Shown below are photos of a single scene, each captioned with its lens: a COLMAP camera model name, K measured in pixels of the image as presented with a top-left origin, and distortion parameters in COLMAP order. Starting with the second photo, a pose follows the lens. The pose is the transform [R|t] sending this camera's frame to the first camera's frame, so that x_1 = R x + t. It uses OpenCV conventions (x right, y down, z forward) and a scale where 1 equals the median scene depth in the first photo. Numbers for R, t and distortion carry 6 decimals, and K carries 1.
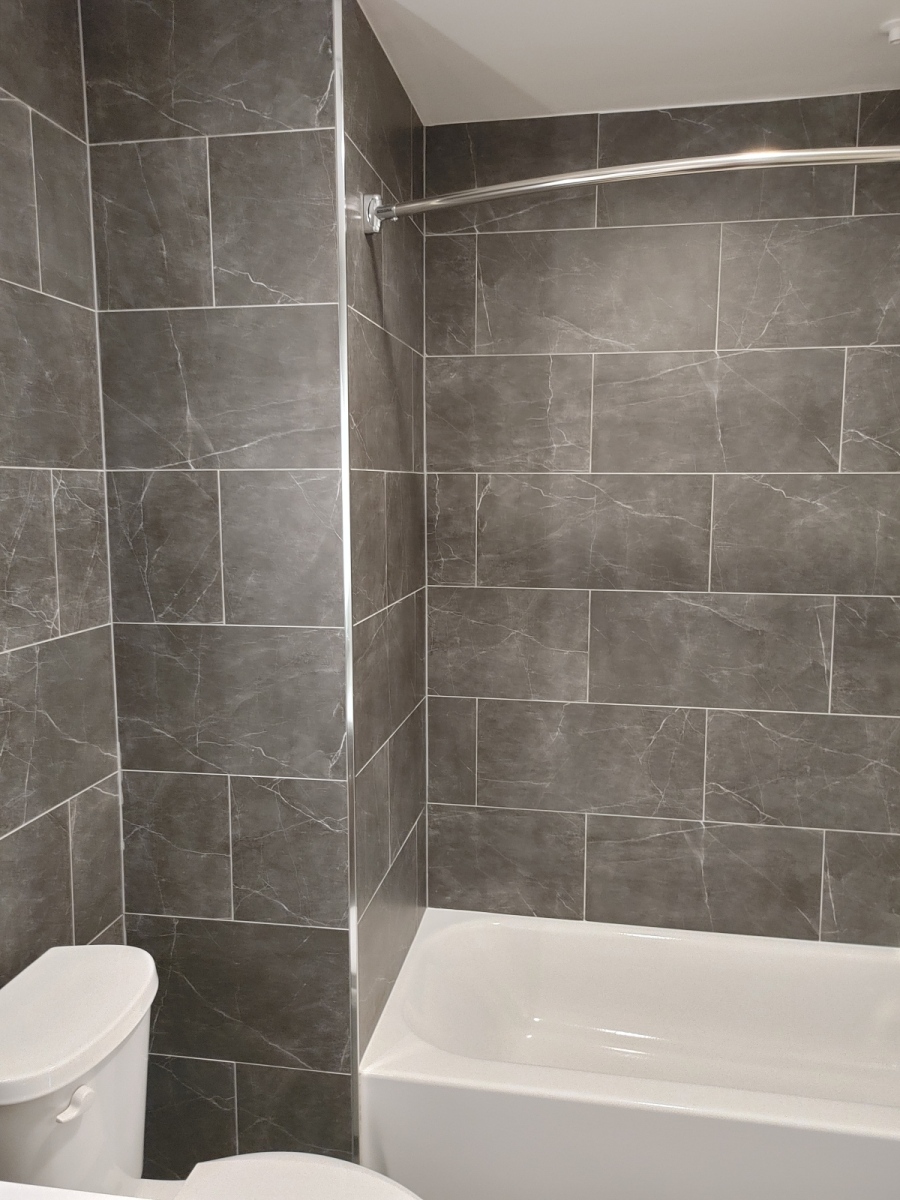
lens RADIAL K [[925.5, 0, 409.5], [0, 925.5, 597.4], [0, 0, 1]] dist [0.058355, -0.037782]
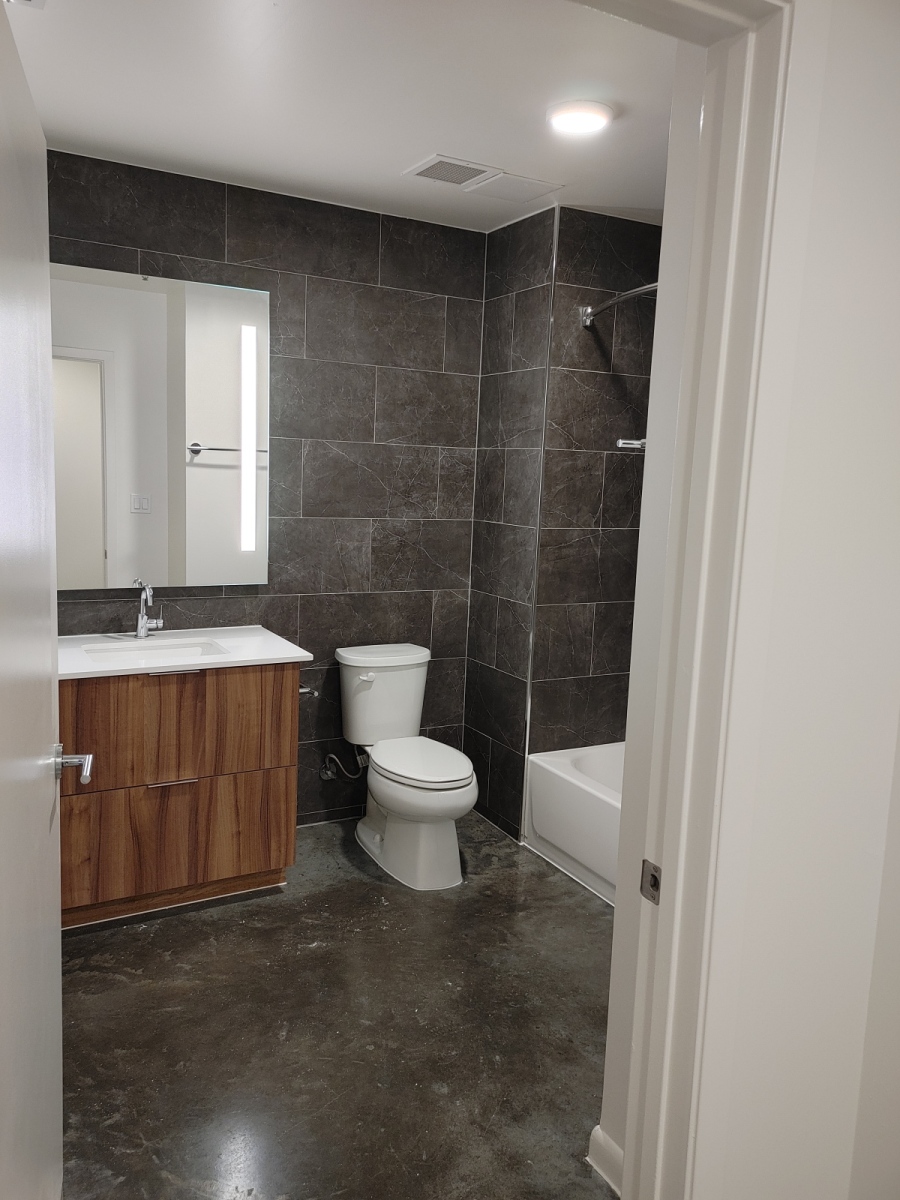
lens RADIAL K [[925.5, 0, 454.1], [0, 925.5, 602.6], [0, 0, 1]] dist [0.058355, -0.037782]
pose [[0.618273, 0.139595, -0.773467, 1.257768], [-0.137318, 0.988150, 0.068575, 0.071304], [0.773875, 0.063813, 0.630116, -0.352371]]
